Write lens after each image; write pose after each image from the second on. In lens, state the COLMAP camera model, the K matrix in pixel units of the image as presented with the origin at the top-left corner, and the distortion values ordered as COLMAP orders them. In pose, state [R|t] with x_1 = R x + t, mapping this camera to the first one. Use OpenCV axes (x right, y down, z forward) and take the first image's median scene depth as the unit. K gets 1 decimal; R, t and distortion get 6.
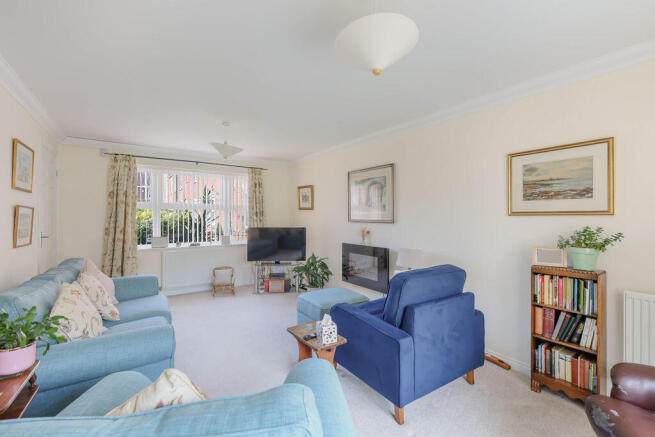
lens RADIAL K [[286.3, 0, 327.5], [0, 286.3, 218.5], [0, 0, 1]] dist [-0.000057, -0.000027]
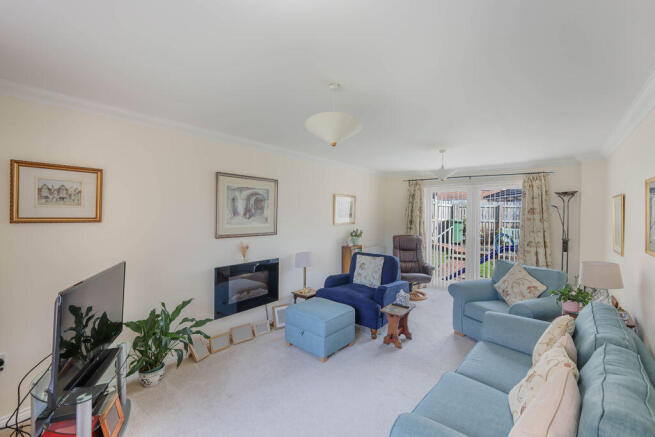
lens RADIAL K [[286.3, 0, 327.5], [0, 286.3, 218.5], [0, 0, 1]] dist [-0.000057, -0.000027]
pose [[-0.300974, -0.004657, 0.953621, -0.788567], [0.015103, 0.999839, 0.009650, -0.046809], [-0.953513, 0.017307, -0.300855, 1.031821]]
